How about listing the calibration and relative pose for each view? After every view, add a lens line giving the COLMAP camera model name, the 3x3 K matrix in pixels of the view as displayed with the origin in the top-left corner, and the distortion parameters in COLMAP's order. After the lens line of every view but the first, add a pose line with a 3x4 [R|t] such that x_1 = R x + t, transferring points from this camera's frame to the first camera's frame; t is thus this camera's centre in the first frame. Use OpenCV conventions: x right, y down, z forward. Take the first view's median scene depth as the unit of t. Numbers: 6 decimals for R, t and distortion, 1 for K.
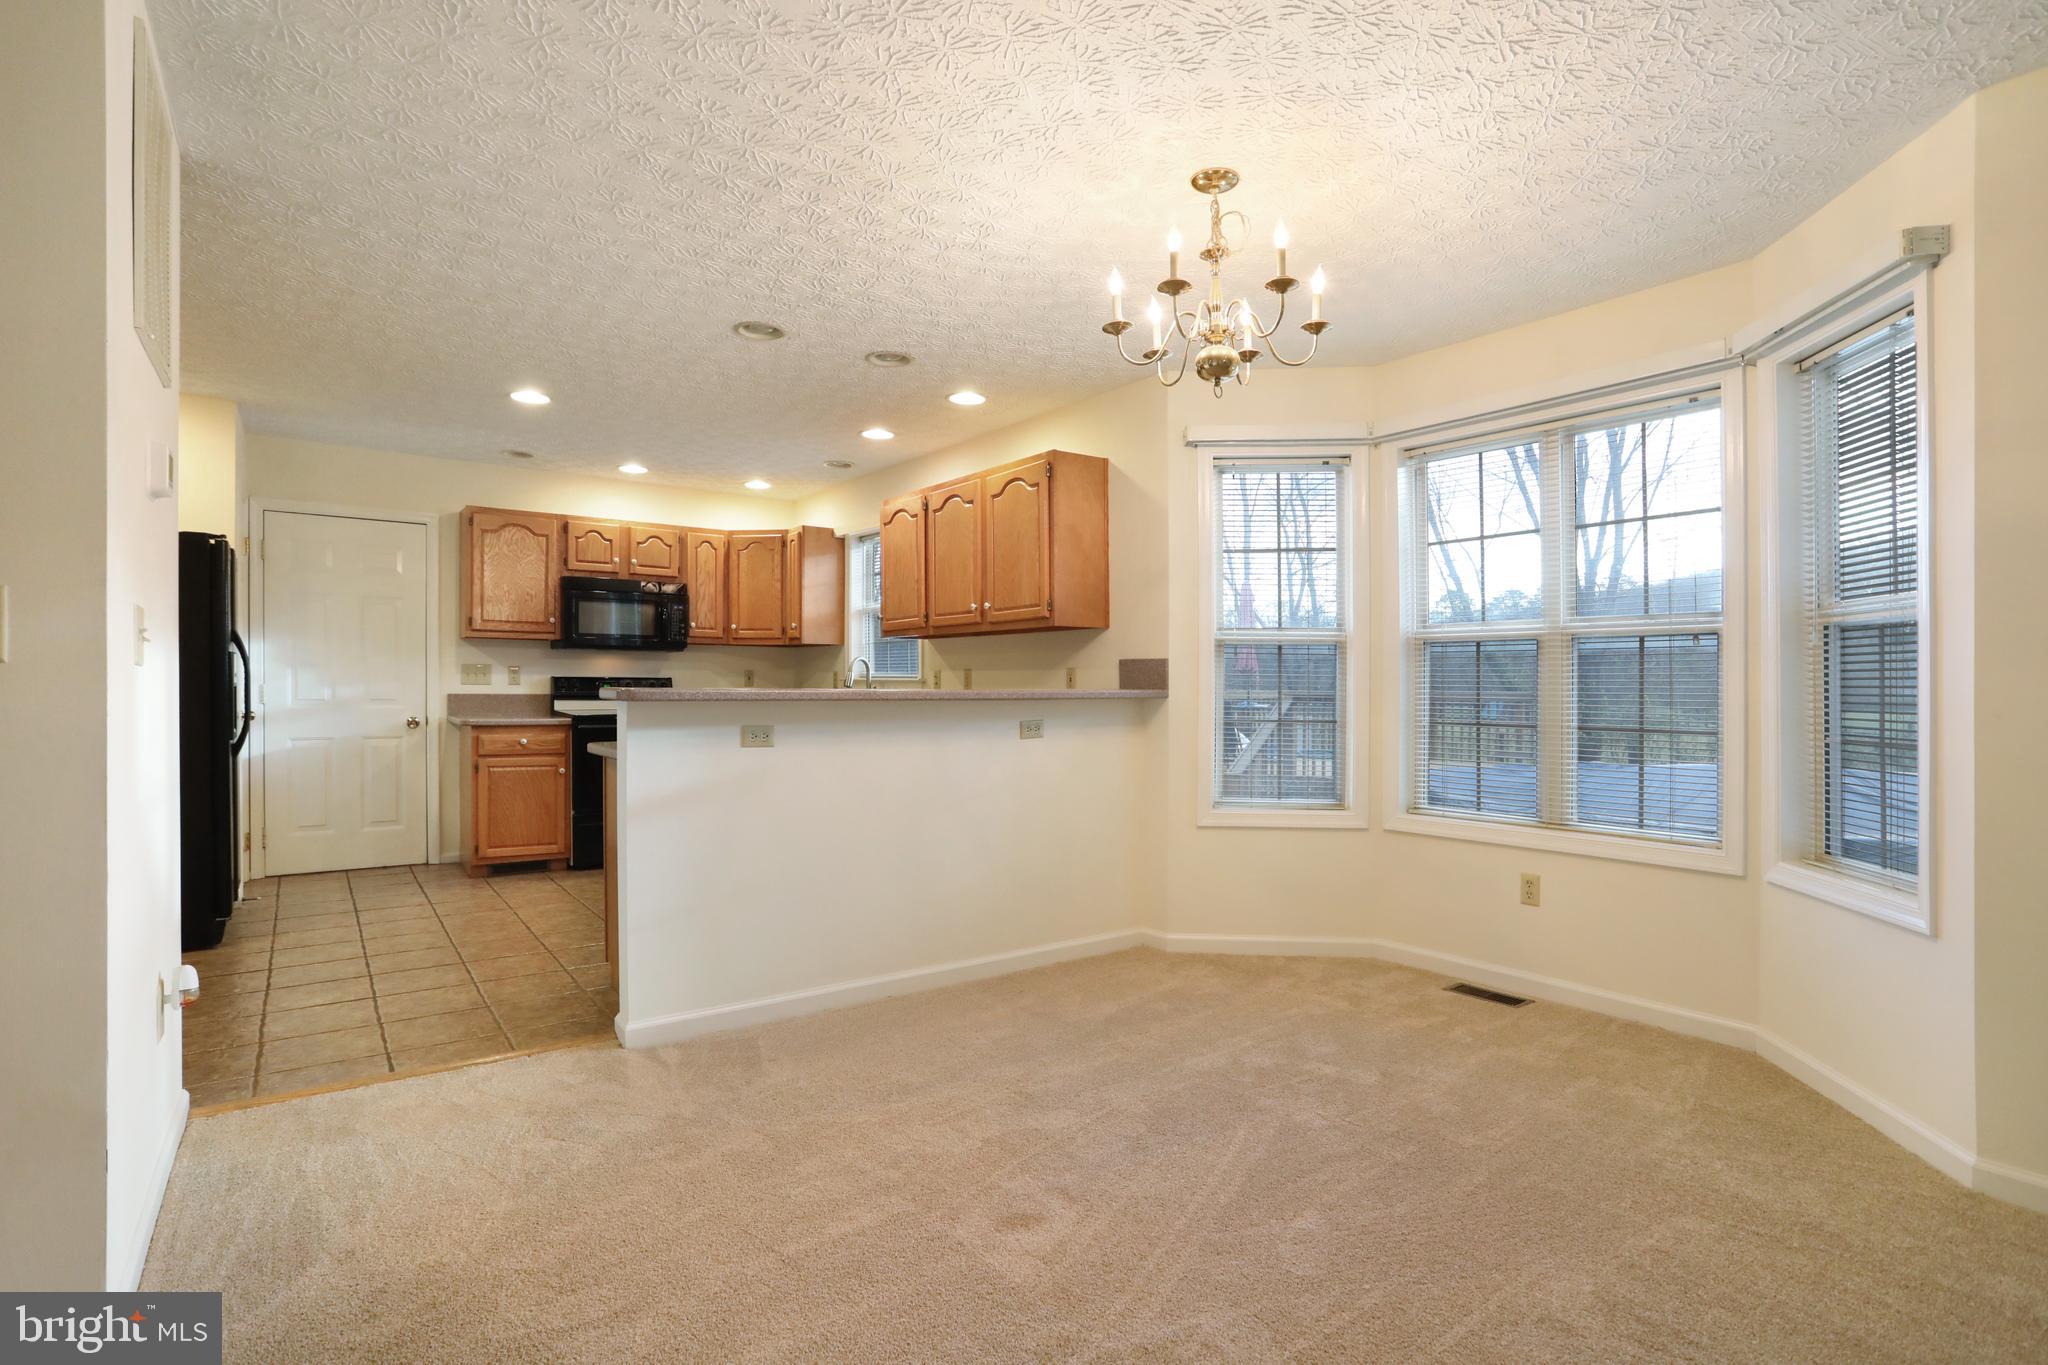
lens RADIAL K [[1022.9, 0, 1030.5], [0, 1022.9, 694.8], [0, 0, 1]] dist [-0.041716, 0.008813]
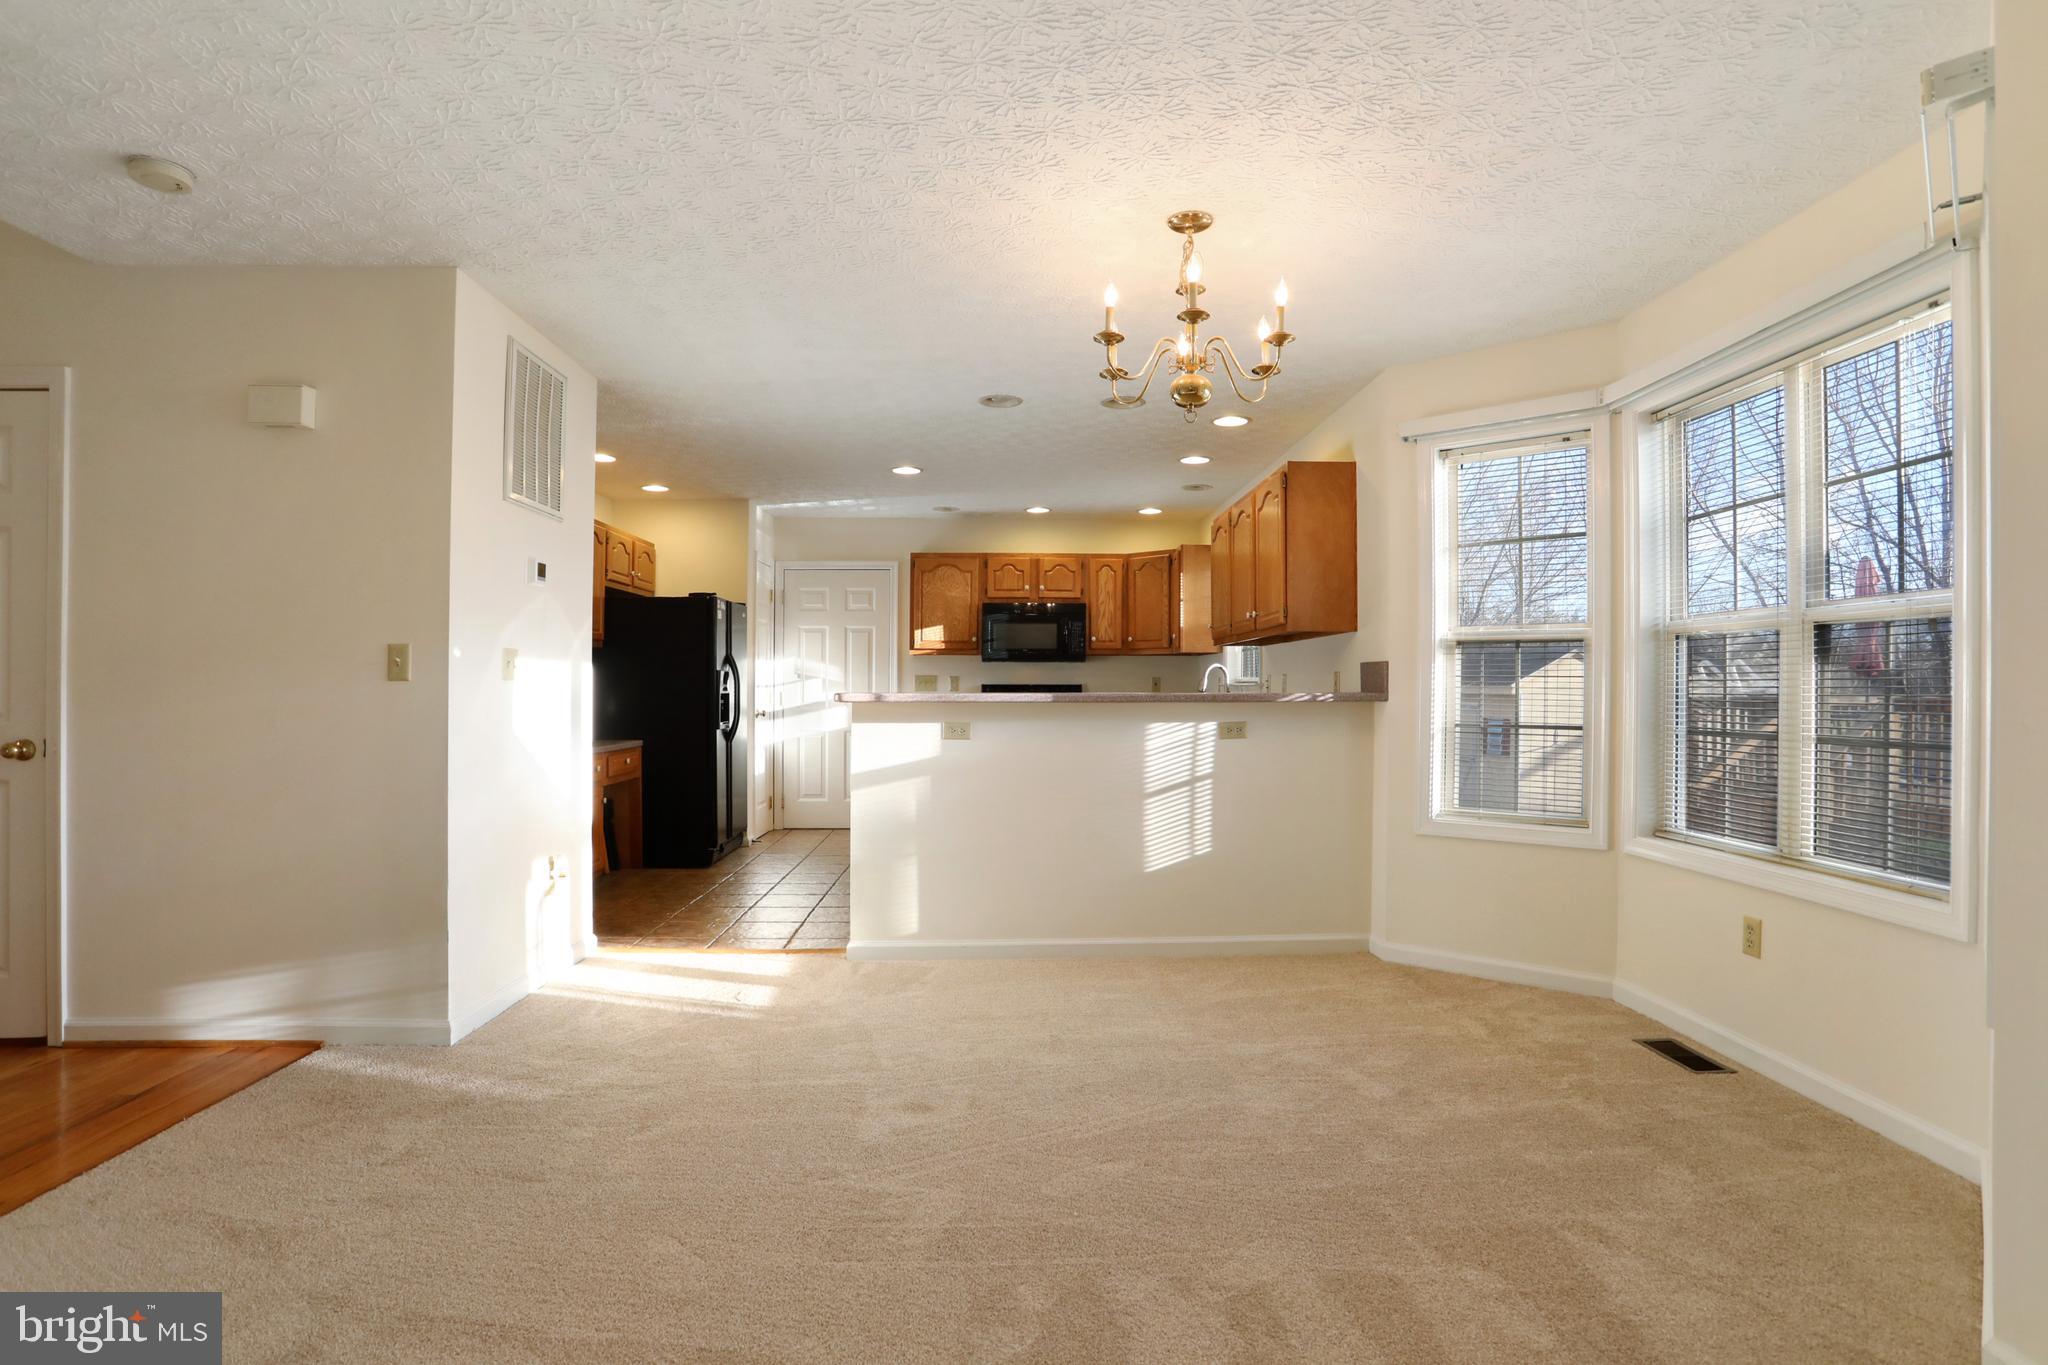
lens RADIAL K [[1022.9, 0, 1044.6], [0, 1022.9, 689.6], [0, 0, 1]] dist [-0.041716, 0.008813]
pose [[0.829197, -0.005508, -0.558929, 0.449048], [-0.000393, 0.999945, -0.010437, 0.002673], [0.558956, 0.008874, 0.829150, 0.010877]]
